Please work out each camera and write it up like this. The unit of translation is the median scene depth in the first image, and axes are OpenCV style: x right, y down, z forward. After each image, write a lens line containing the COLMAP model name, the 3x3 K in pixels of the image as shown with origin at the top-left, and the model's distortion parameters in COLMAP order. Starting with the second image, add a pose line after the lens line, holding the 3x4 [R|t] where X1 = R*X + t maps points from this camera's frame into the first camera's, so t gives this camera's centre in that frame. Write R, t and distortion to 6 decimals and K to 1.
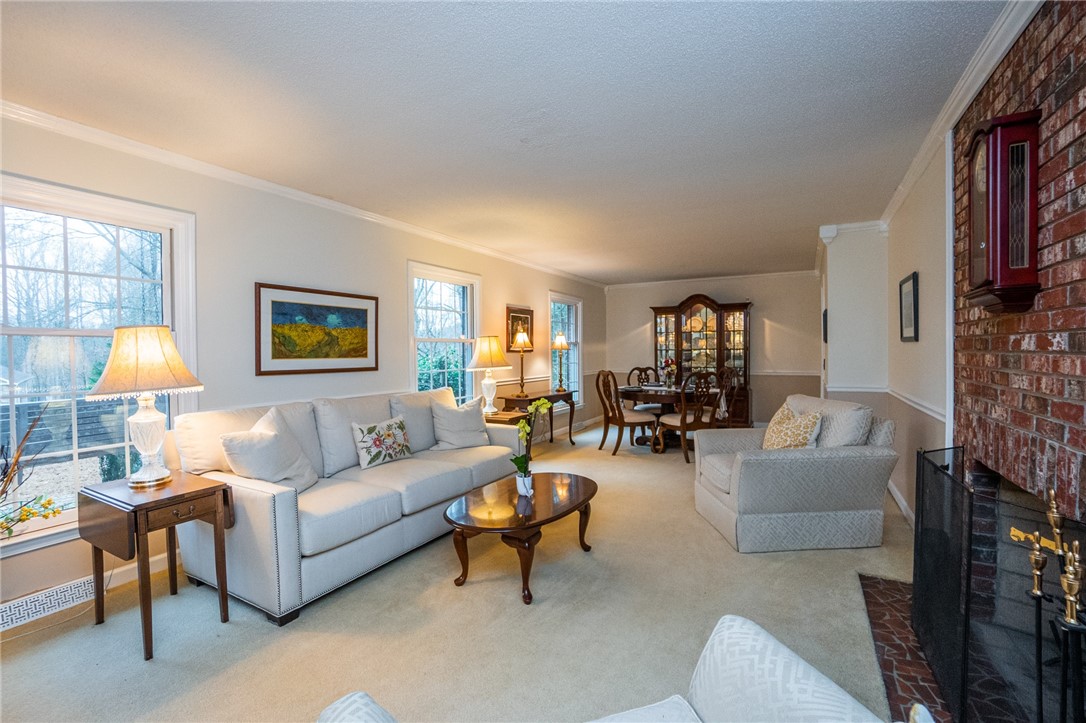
lens RADIAL K [[475.9, 0, 539.8], [0, 475.9, 359.1], [0, 0, 1]] dist [-0.024387, 0.004345]
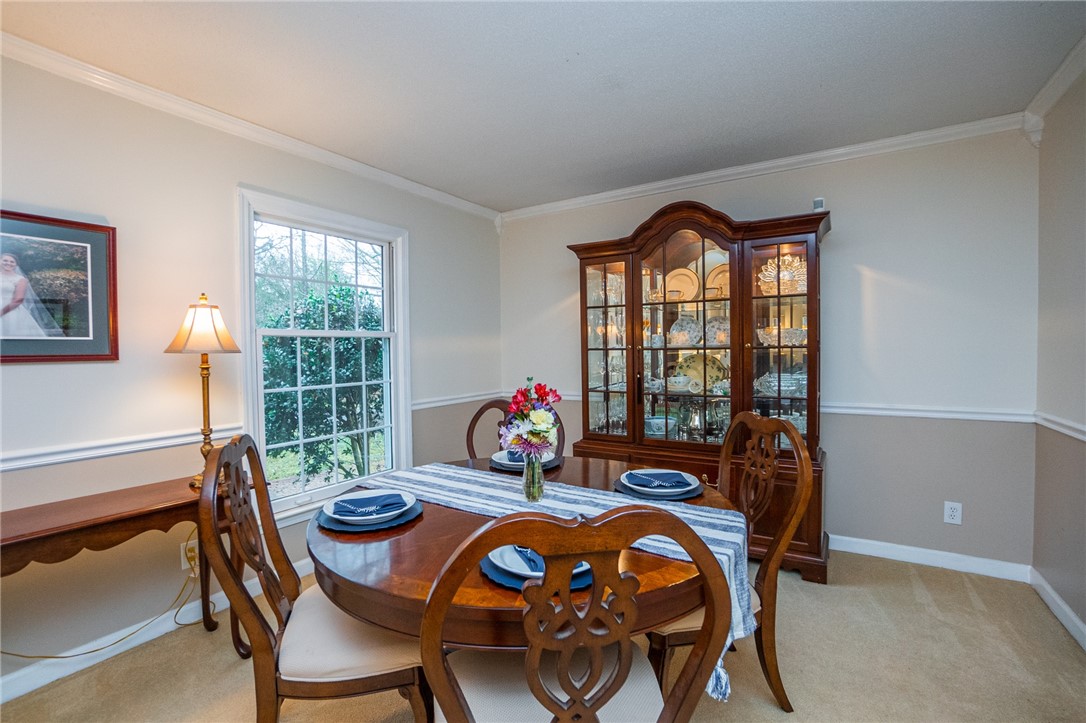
lens RADIAL K [[475.9, 0, 545.0], [0, 475.9, 356.9], [0, 0, 1]] dist [-0.024387, 0.004345]
pose [[0.998354, -0.005907, -0.057051, 0.241294], [0.005873, 0.999982, -0.000761, -0.013778], [0.057054, 0.000425, 0.998371, 0.603615]]
